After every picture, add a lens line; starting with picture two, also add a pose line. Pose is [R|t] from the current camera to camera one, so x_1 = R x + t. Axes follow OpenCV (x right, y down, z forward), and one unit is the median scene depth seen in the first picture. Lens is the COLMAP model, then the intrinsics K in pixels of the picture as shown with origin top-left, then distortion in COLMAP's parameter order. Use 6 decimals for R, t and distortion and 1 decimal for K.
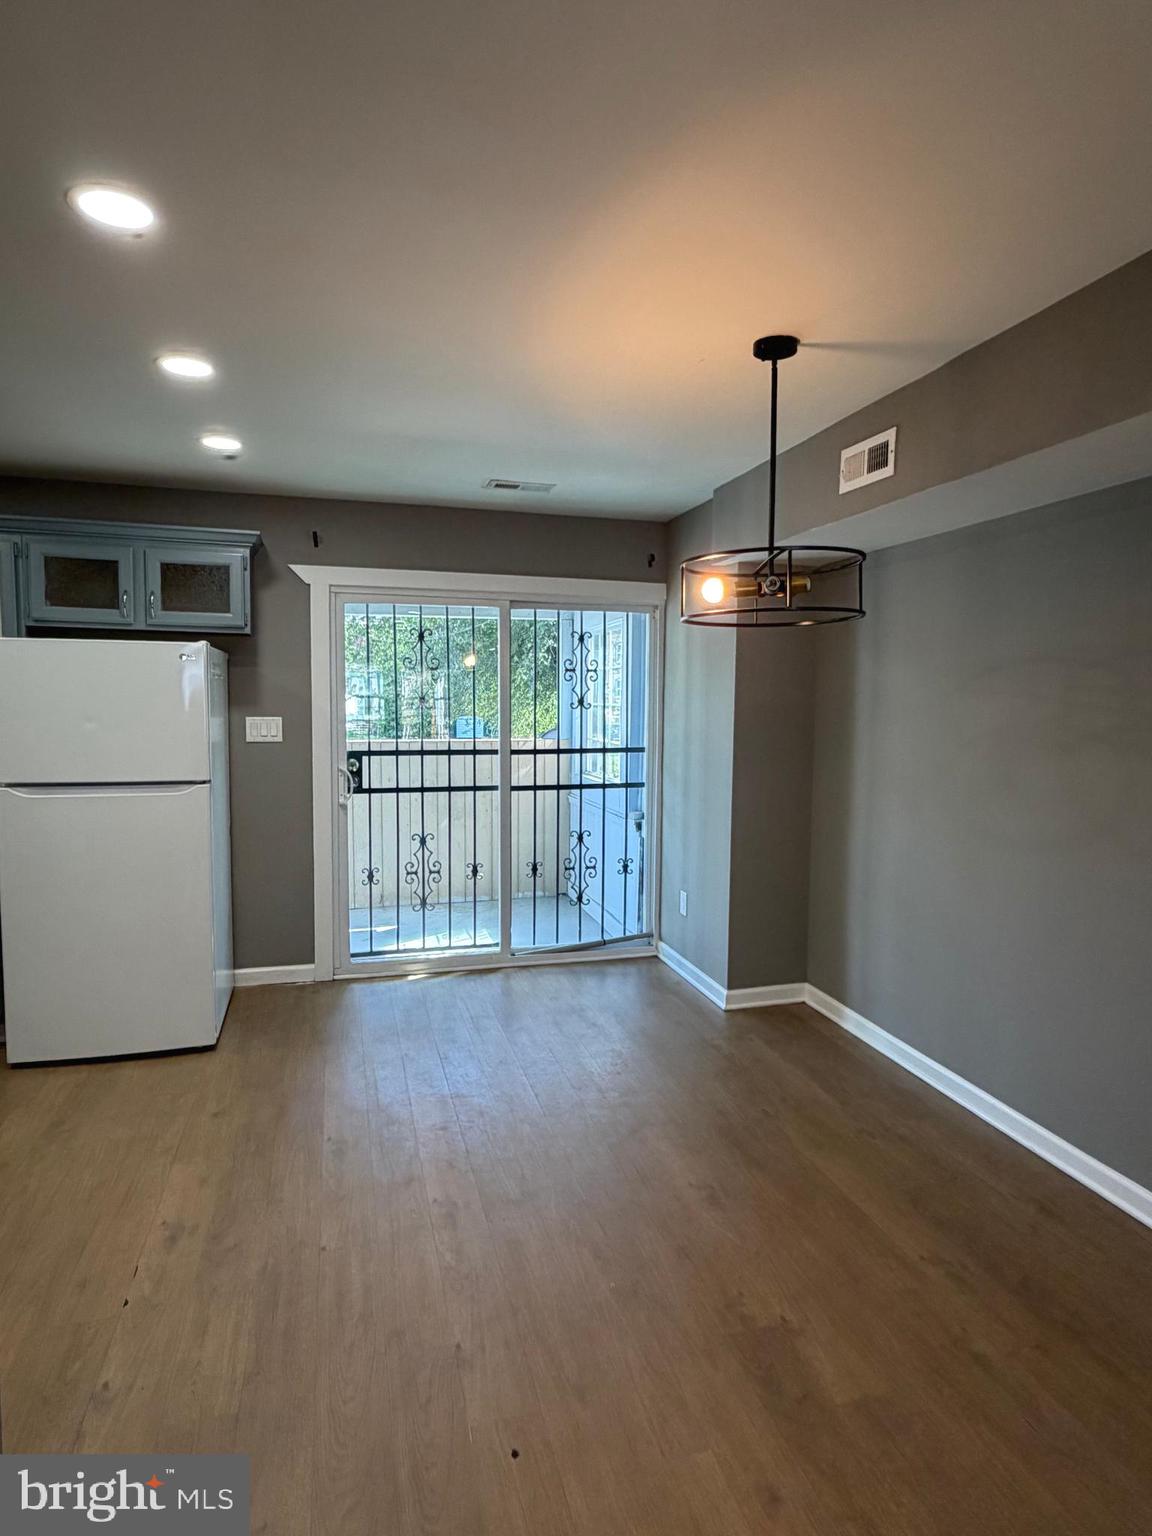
lens RADIAL K [[889.7, 0, 578.7], [0, 889.7, 760.0], [0, 0, 1]] dist [-0.000692, 0.001968]
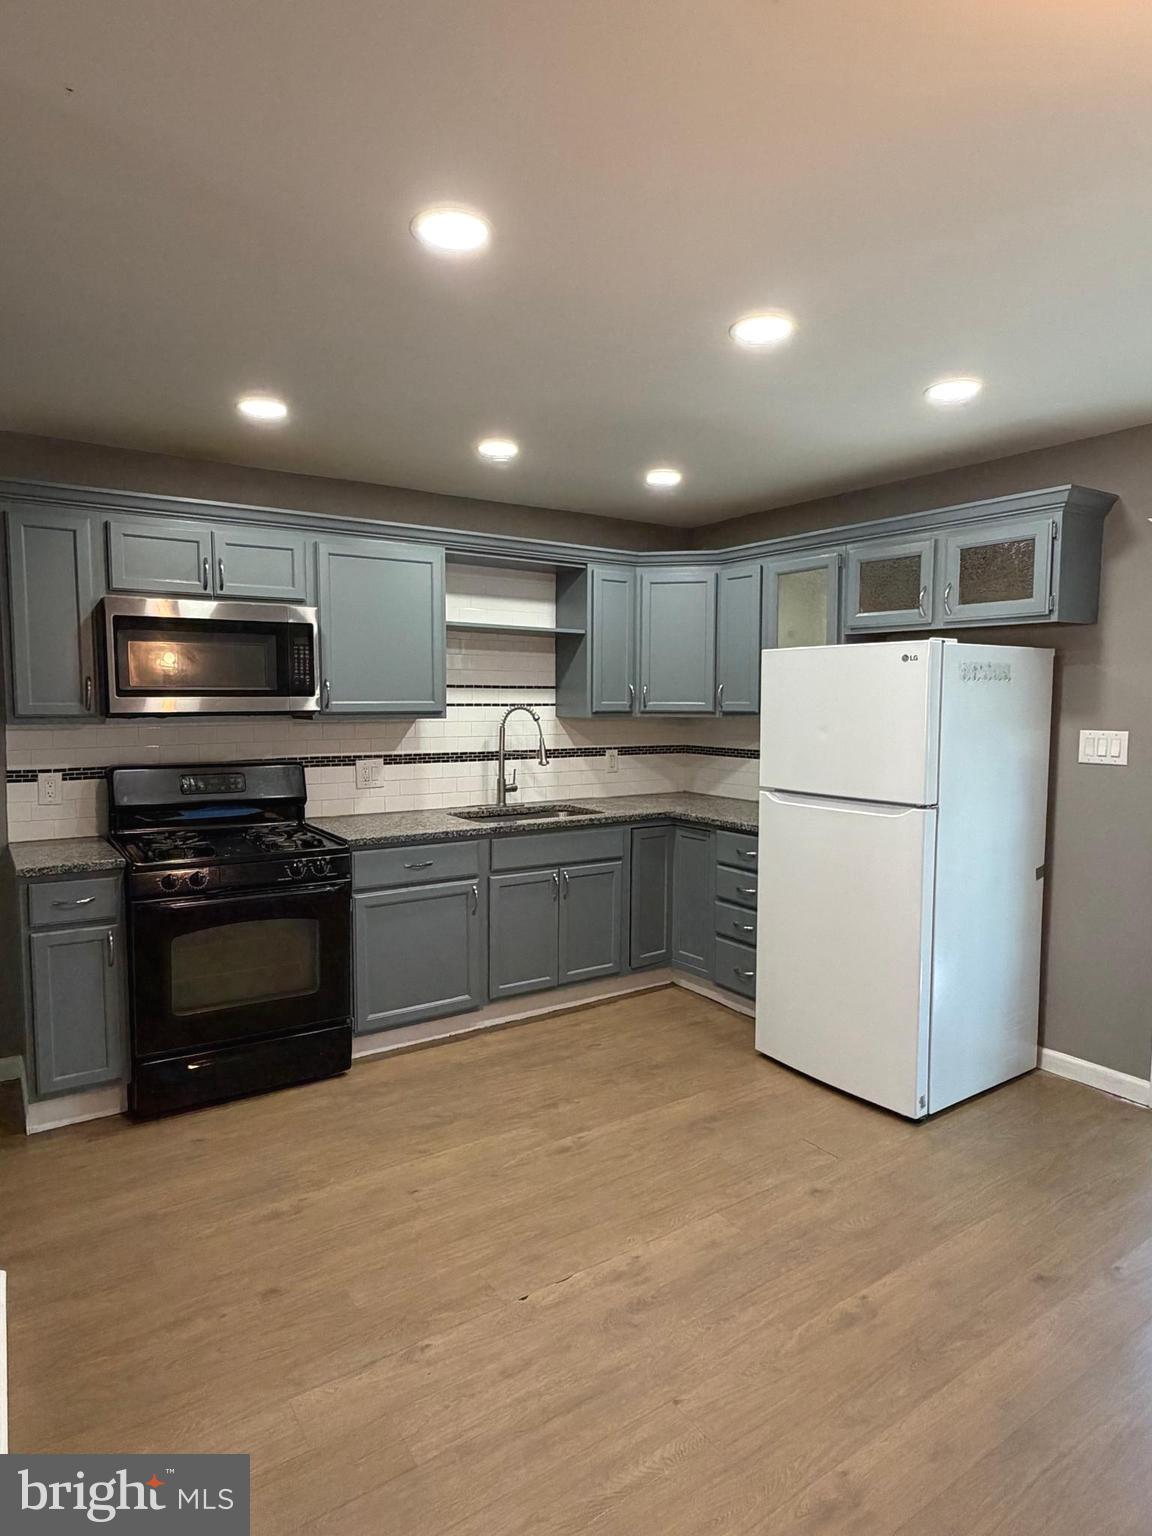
lens RADIAL K [[889.7, 0, 574.1], [0, 889.7, 763.2], [0, 0, 1]] dist [-0.000692, 0.001968]
pose [[0.317459, 0.061869, -0.946252, 0.215299], [-0.062410, 0.997069, 0.044253, -0.026512], [0.946216, 0.045007, 0.320389, 0.340073]]
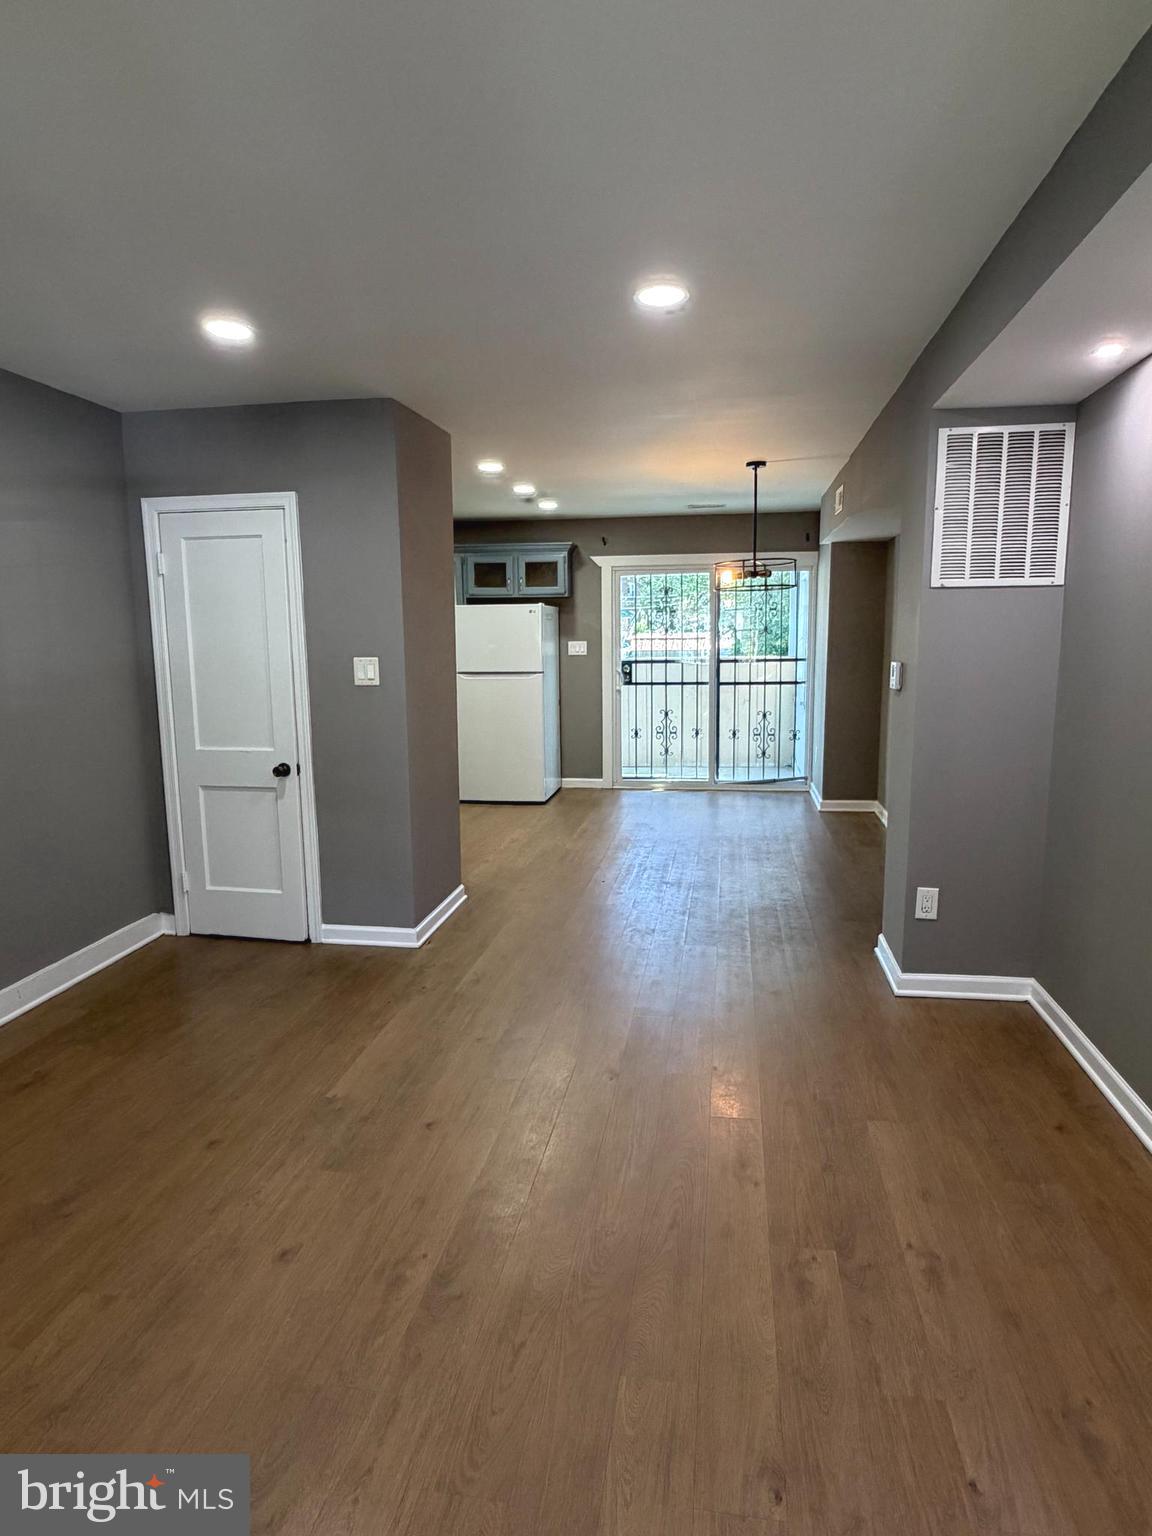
lens RADIAL K [[889.7, 0, 573.7], [0, 889.7, 764.6], [0, 0, 1]] dist [-0.000692, 0.001968]
pose [[0.904303, 0.041984, -0.424821, 0.429403], [-0.008981, 0.996803, 0.079395, 0.059238], [0.426796, -0.067982, 0.901789, -0.675280]]
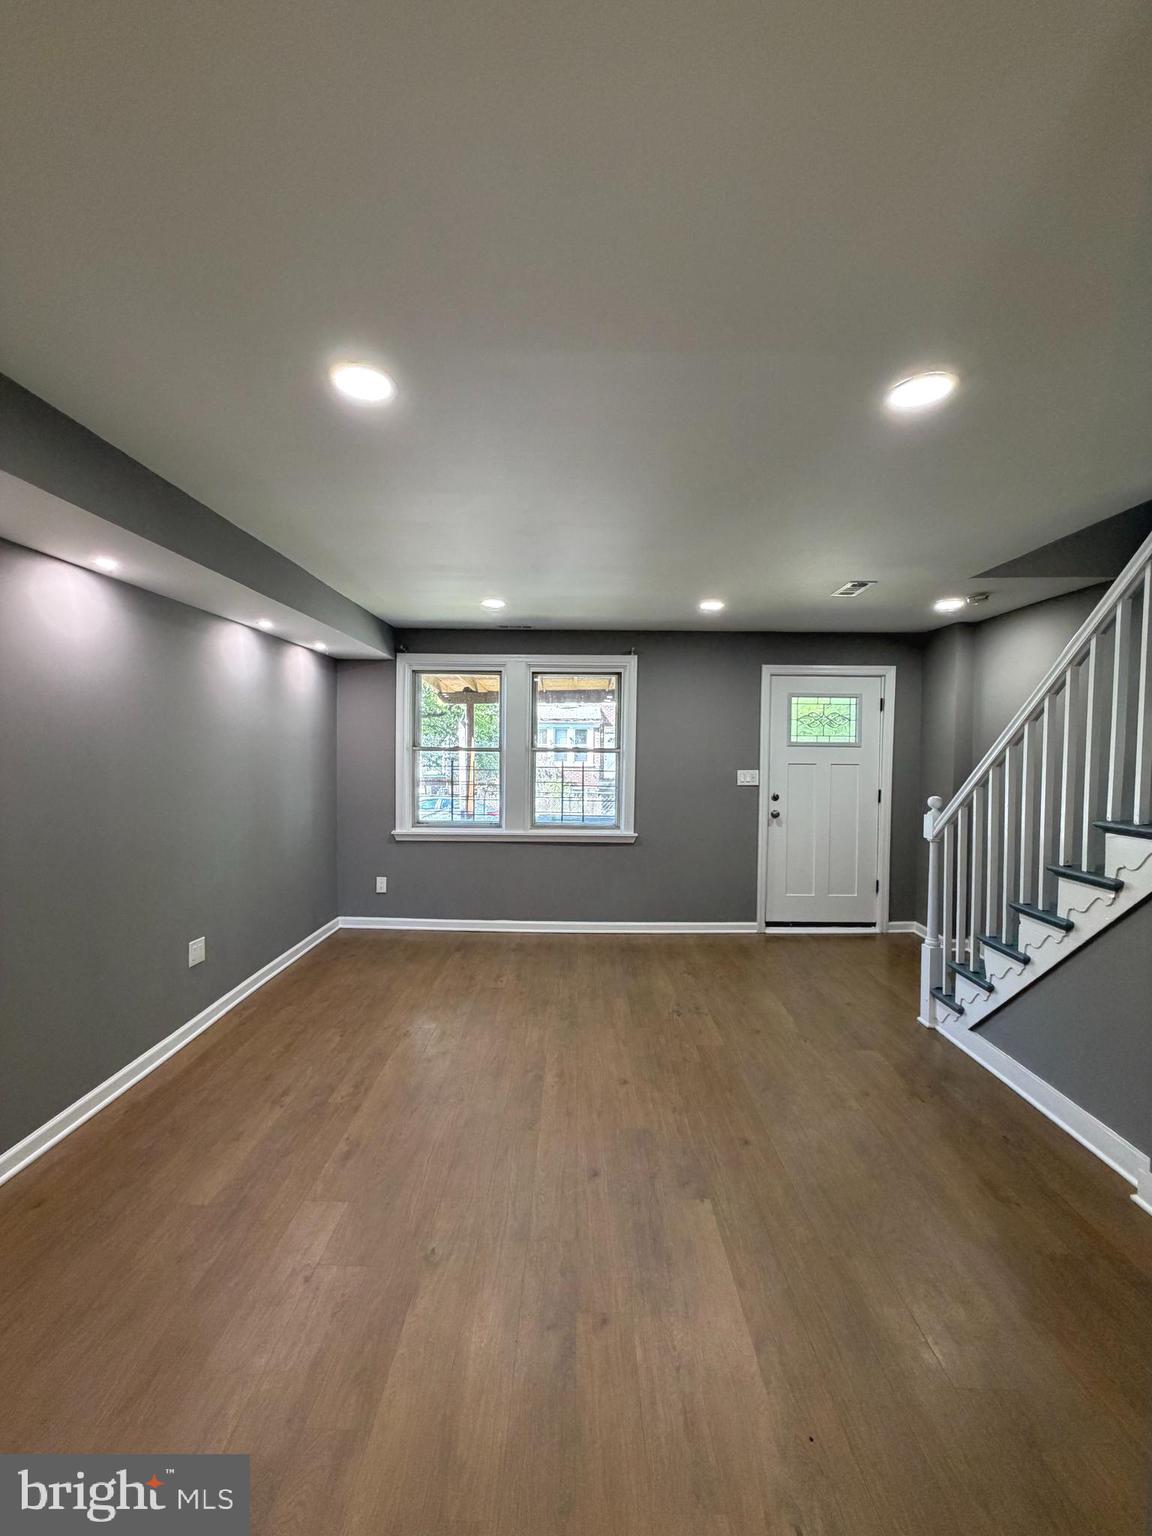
lens RADIAL K [[615.9, 0, 574.0], [0, 615.9, 765.4], [0, 0, 1]] dist [0.001187, -0.000194]
pose [[-0.962153, -0.027923, 0.271076, -0.006453], [-0.000904, 0.995058, 0.099290, -0.027952], [-0.272509, 0.095287, -0.957423, 0.245829]]
